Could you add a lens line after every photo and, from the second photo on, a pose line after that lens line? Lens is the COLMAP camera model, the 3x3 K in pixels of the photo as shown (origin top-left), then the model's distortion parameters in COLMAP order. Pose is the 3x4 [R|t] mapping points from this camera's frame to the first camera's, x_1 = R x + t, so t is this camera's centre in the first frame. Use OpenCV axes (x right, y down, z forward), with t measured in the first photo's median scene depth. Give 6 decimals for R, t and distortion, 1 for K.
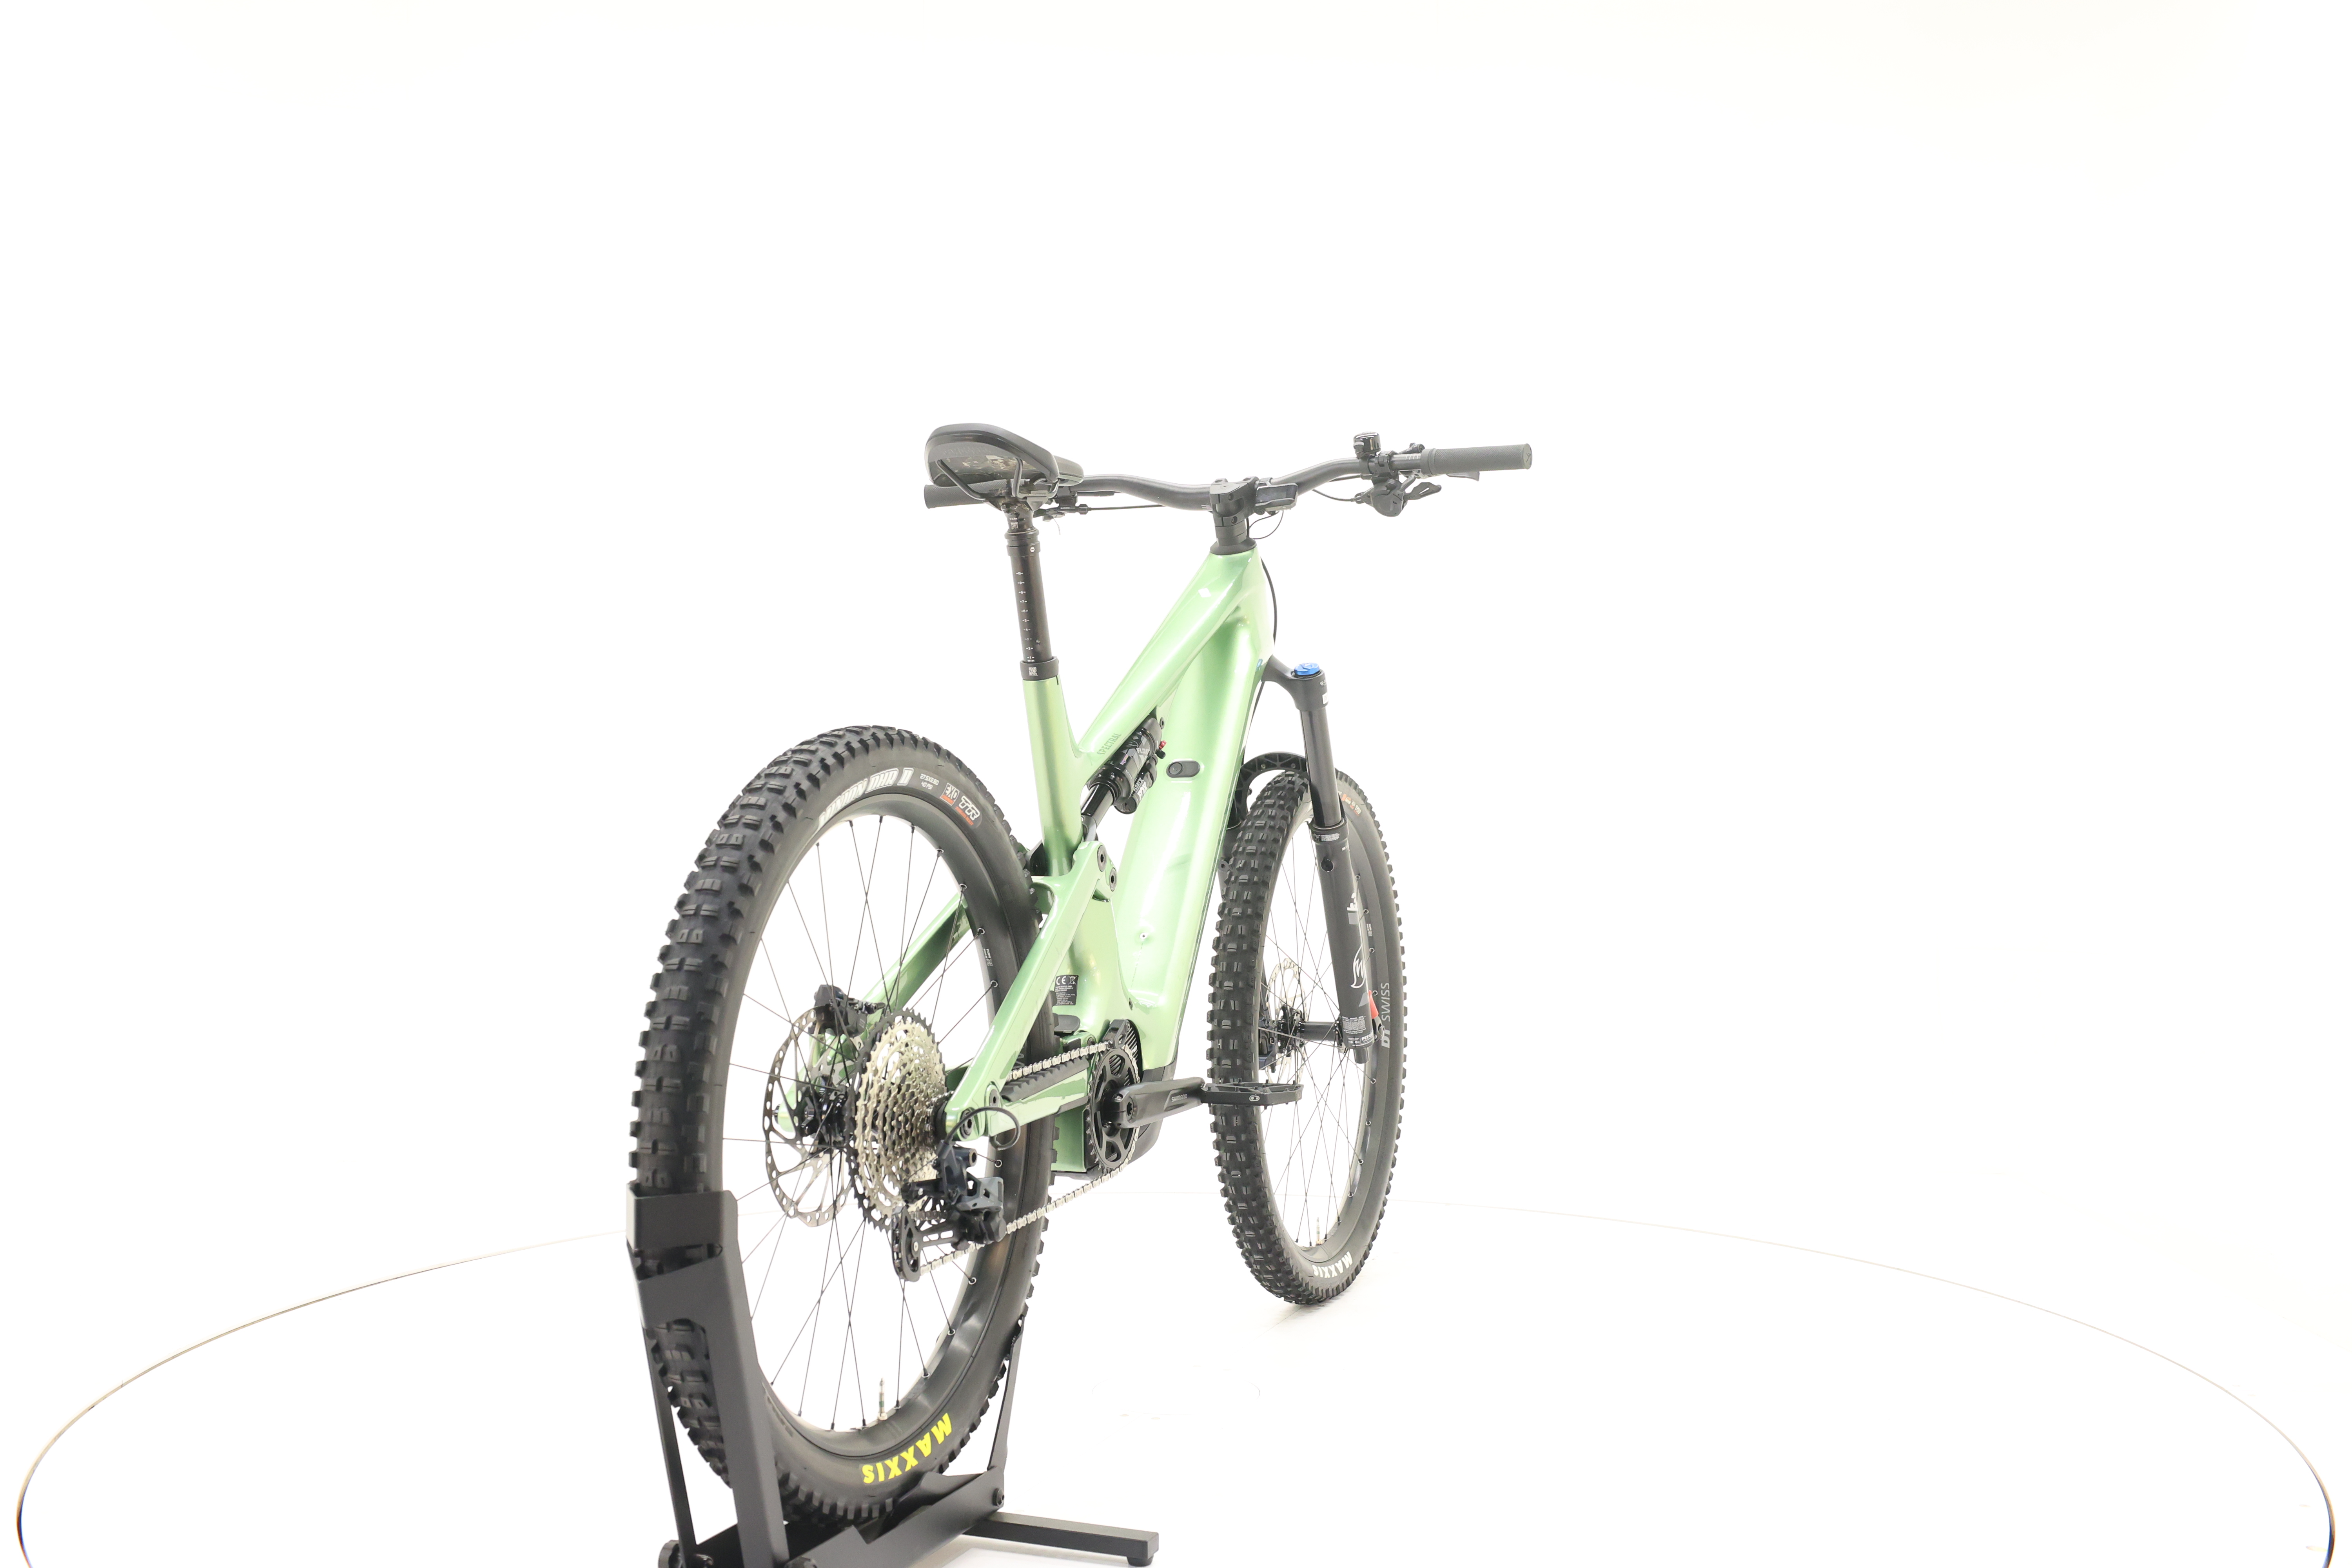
lens RADIAL K [[2511.1, 0, 1185.3], [0, 2511.1, 771.1], [0, 0, 1]] dist [0.007961, 0.000000]
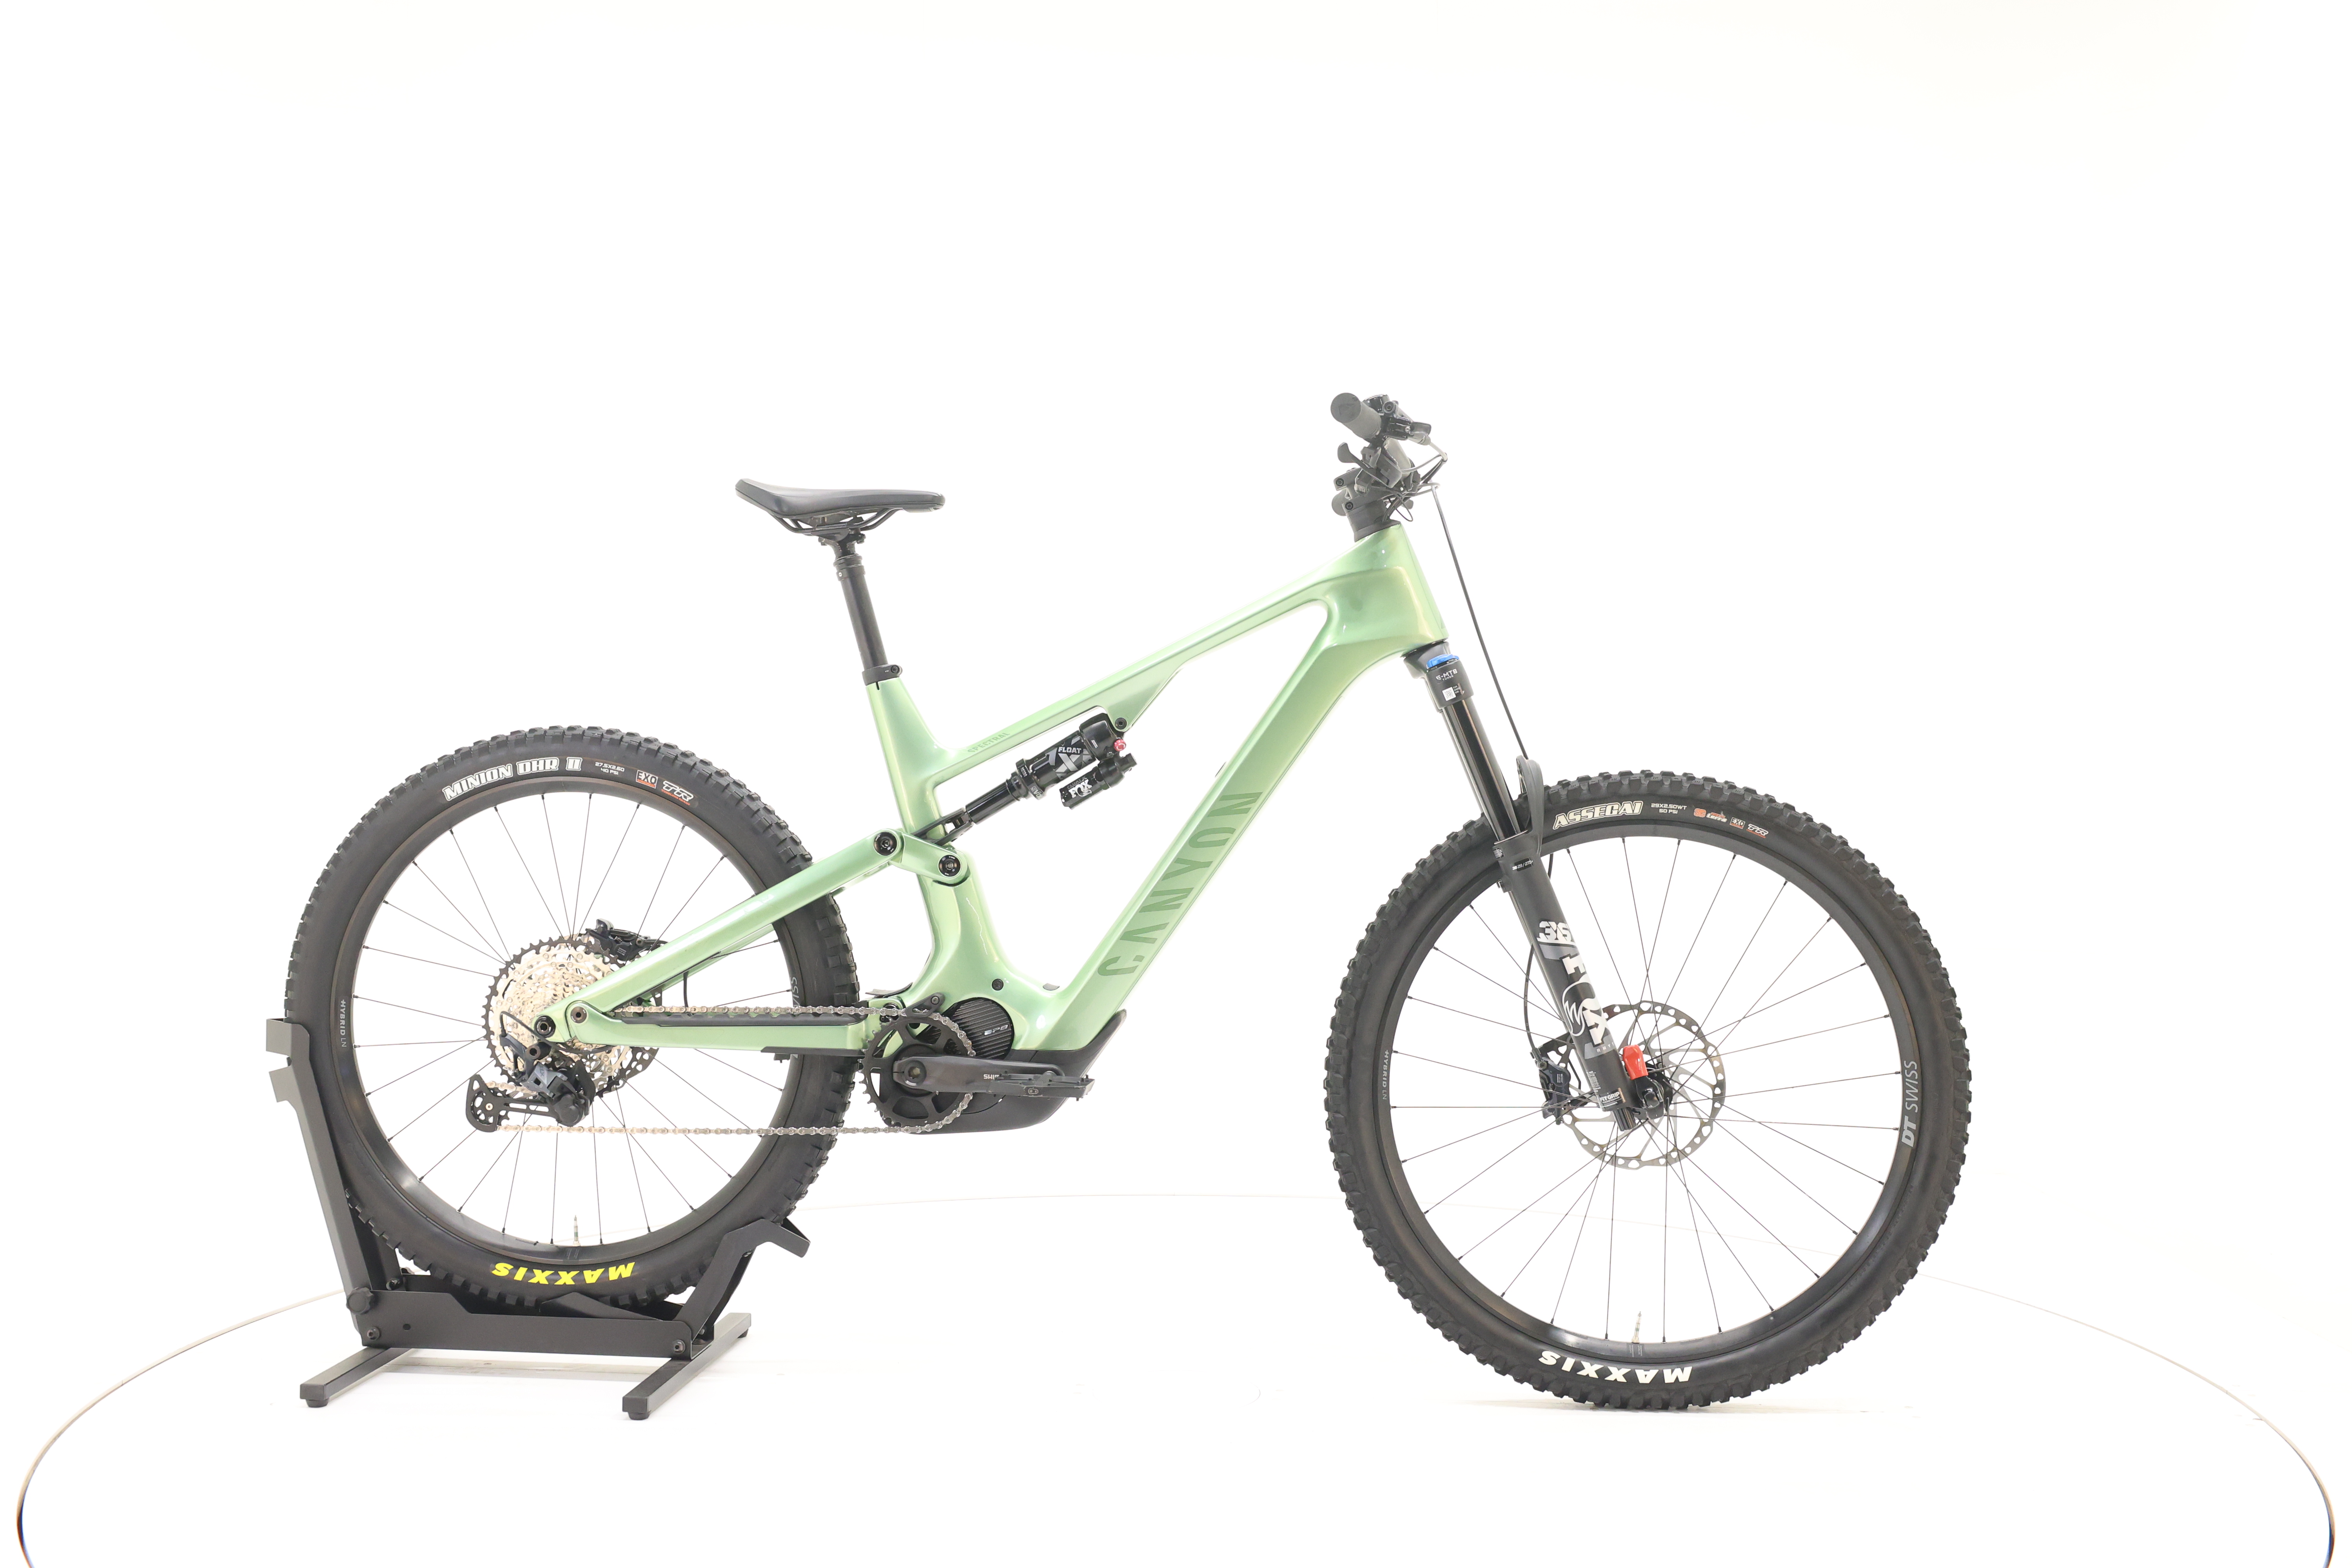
lens RADIAL K [[2511.1, 0, 1172.4], [0, 2511.1, 781.4], [0, 0, 1]] dist [0.007961, 0.000000]
pose [[0.264593, 0.014983, -0.964244, 1.071180], [-0.018161, 0.999779, 0.010552, -0.007131], [0.964189, 0.014720, 0.264807, 0.816545]]
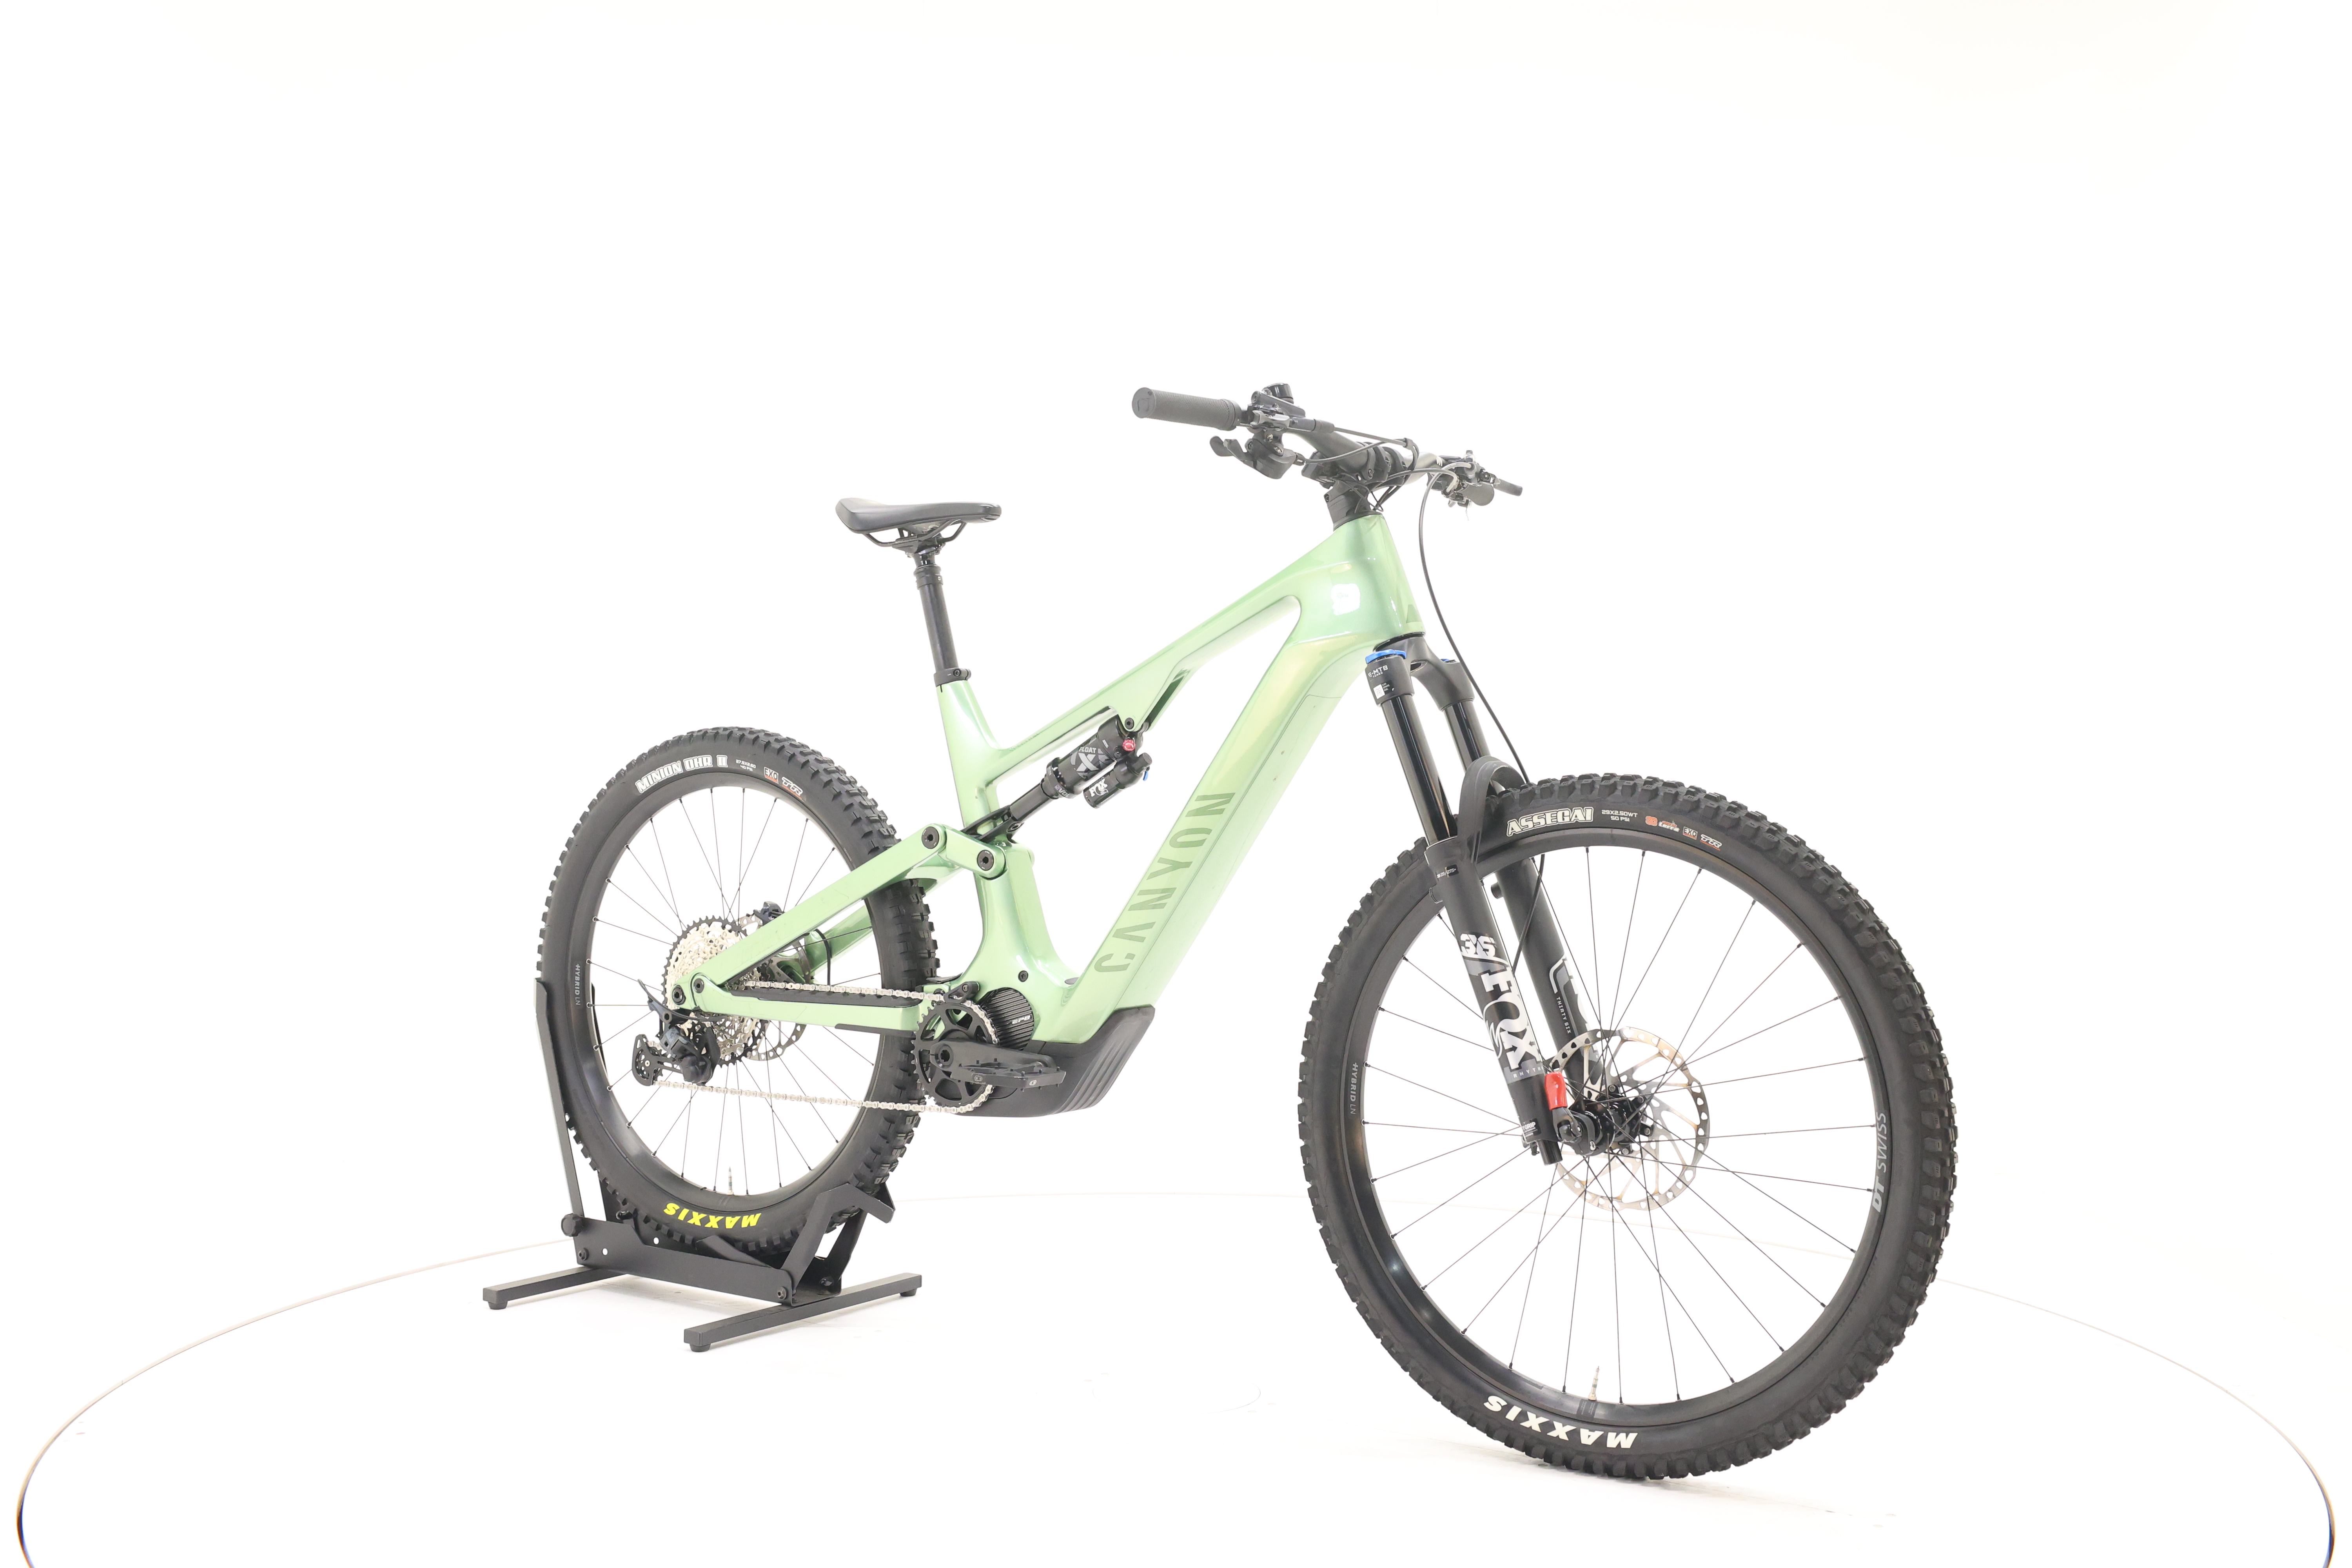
lens RADIAL K [[2511.1, 0, 1164.3], [0, 2511.1, 796.2], [0, 0, 1]] dist [0.007961, 0.000000]
pose [[-0.235956, 0.018621, -0.971585, 1.080089], [-0.020397, 0.999501, 0.024109, -0.015506], [0.971550, 0.025506, -0.235459, 1.370384]]
